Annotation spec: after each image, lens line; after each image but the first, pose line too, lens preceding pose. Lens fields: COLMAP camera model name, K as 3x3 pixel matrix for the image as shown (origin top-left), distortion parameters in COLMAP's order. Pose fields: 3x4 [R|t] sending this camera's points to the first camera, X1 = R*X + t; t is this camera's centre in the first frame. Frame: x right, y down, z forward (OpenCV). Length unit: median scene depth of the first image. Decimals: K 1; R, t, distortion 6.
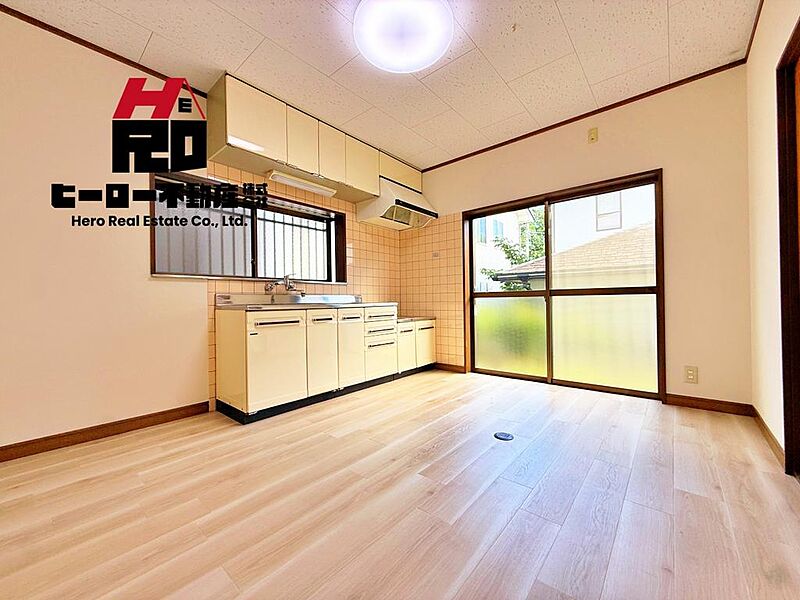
lens RADIAL K [[321.0, 0, 397.0], [0, 321.0, 302.2], [0, 0, 1]] dist [-0.003508, 0.000972]
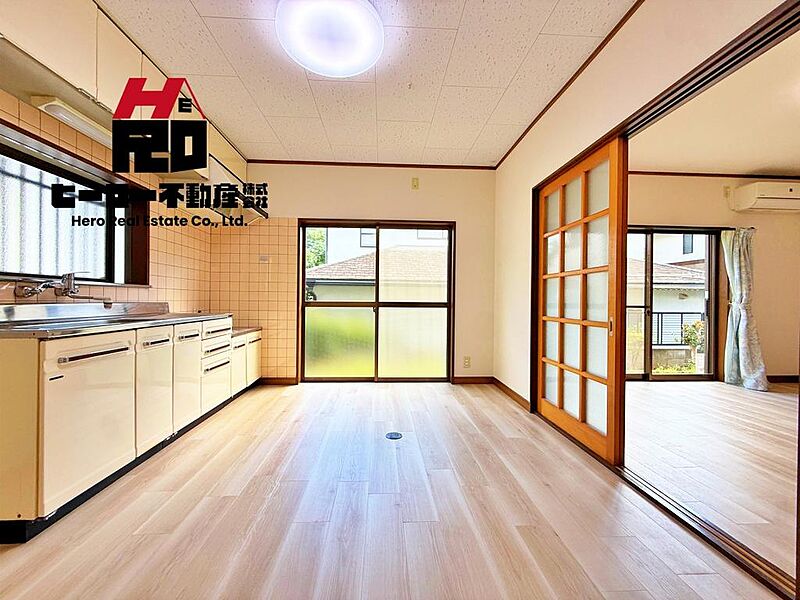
lens RADIAL K [[321.0, 0, 398.7], [0, 321.0, 302.2], [0, 0, 1]] dist [-0.003508, 0.000972]
pose [[0.719723, 0.016704, 0.694060, -0.298818], [-0.019063, 0.999809, -0.004295, -0.035574], [-0.694000, -0.010140, 0.719904, 0.108830]]
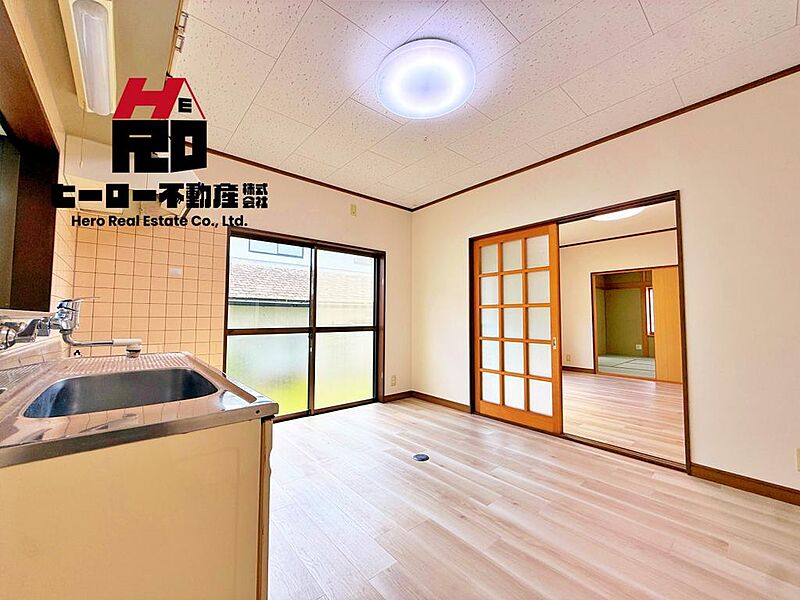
lens RADIAL K [[321.0, 0, 397.7], [0, 321.0, 302.3], [0, 0, 1]] dist [-0.003508, 0.000972]
pose [[0.151243, 0.062447, 0.986522, -0.591245], [-0.002591, 0.998024, -0.062778, -0.058502], [-0.988493, 0.006939, 0.151106, 0.585207]]
